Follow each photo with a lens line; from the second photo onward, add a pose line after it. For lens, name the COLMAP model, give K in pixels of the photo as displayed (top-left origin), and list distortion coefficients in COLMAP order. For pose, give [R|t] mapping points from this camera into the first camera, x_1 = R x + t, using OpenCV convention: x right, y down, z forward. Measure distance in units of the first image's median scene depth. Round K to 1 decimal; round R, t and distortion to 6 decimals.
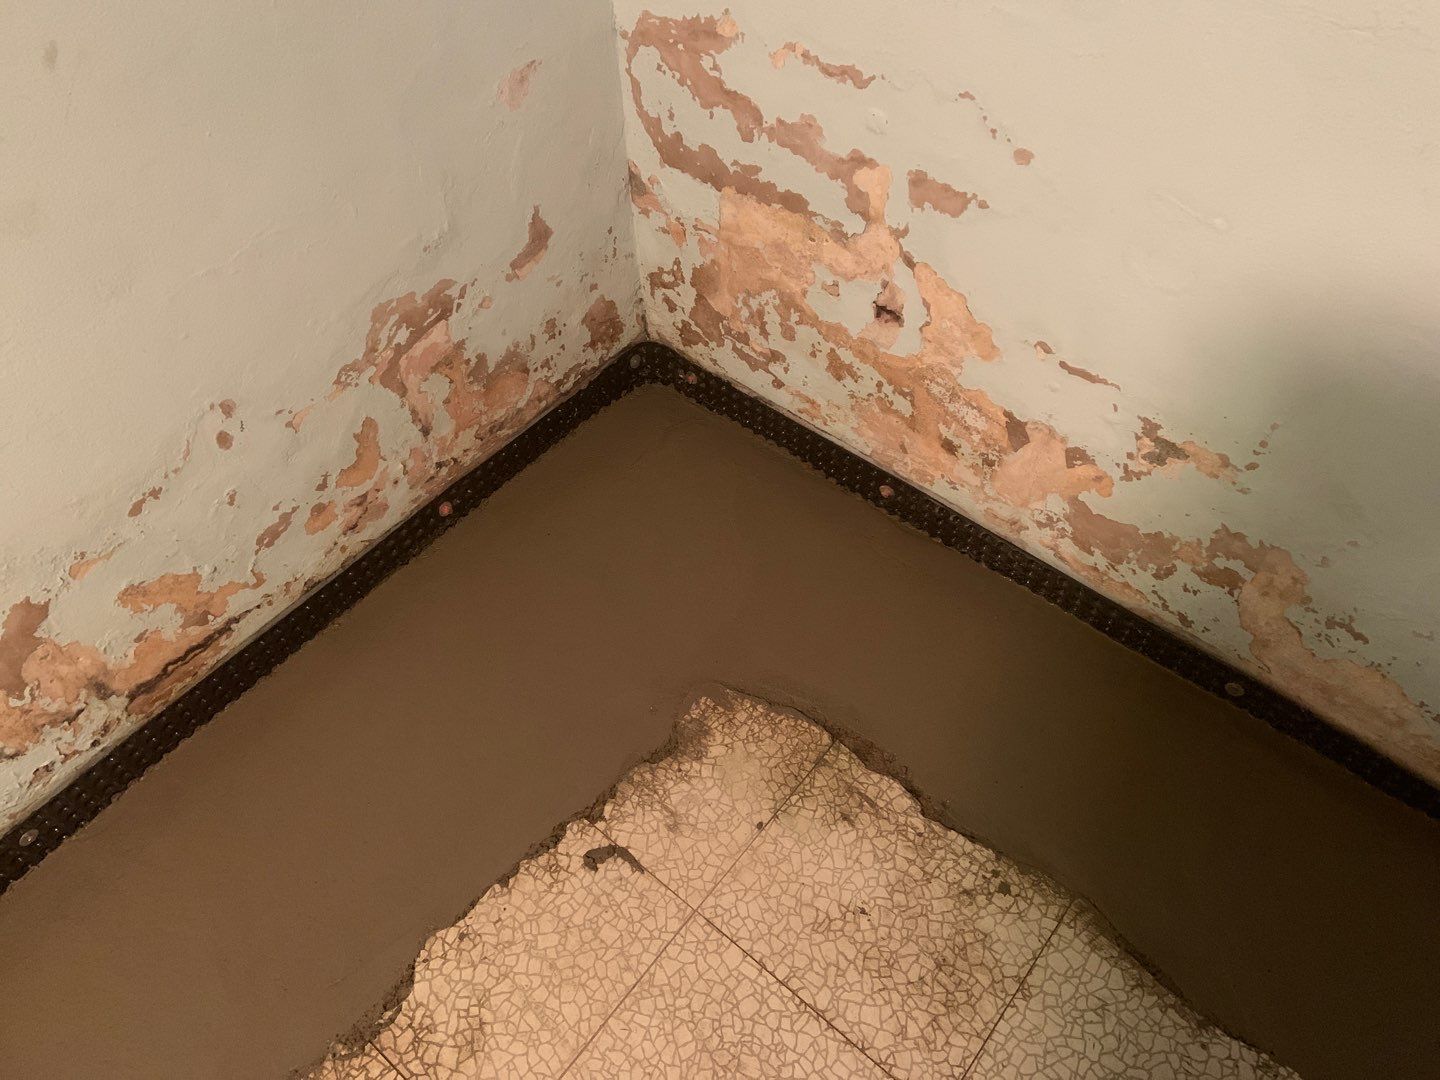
lens RADIAL K [[1074.0, 0, 705.0], [0, 1074.0, 535.0], [0, 0, 1]] dist [0.127112, -0.164439]
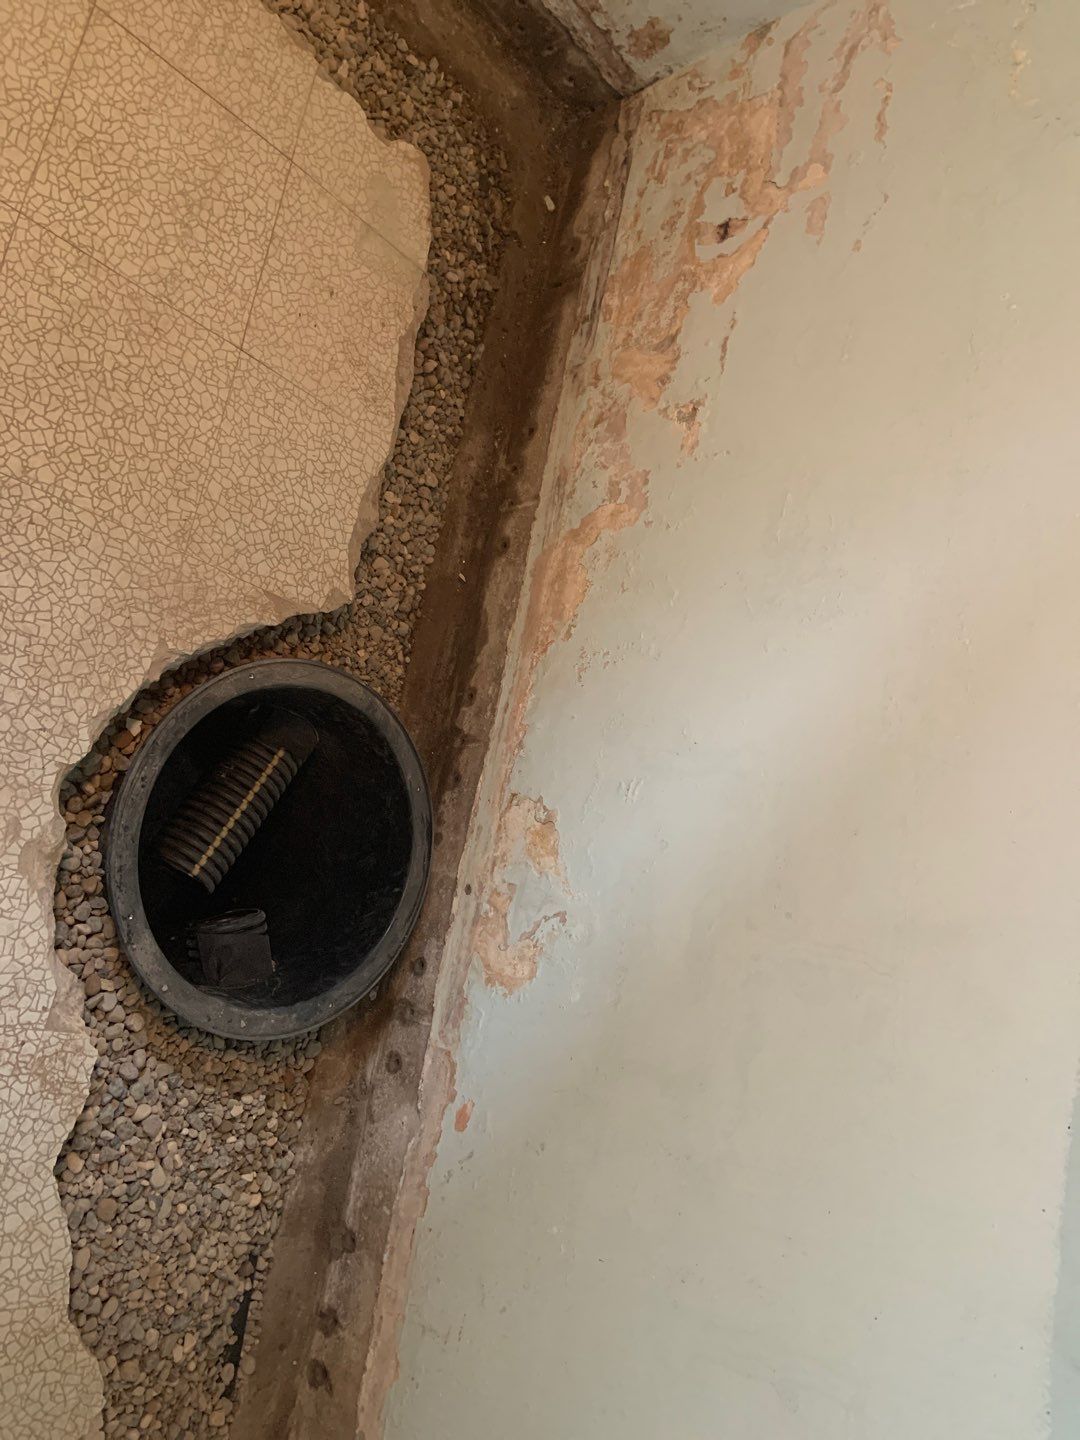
lens RADIAL K [[1074.7, 0, 547.3], [0, 1074.7, 700.6], [0, 0, 1]] dist [0.129548, -0.166030]
pose [[0.248025, 0.924877, 0.288246, 0.282805], [-0.943598, 0.298009, -0.144272, 0.429715], [-0.219334, -0.236206, 0.946625, -0.481944]]
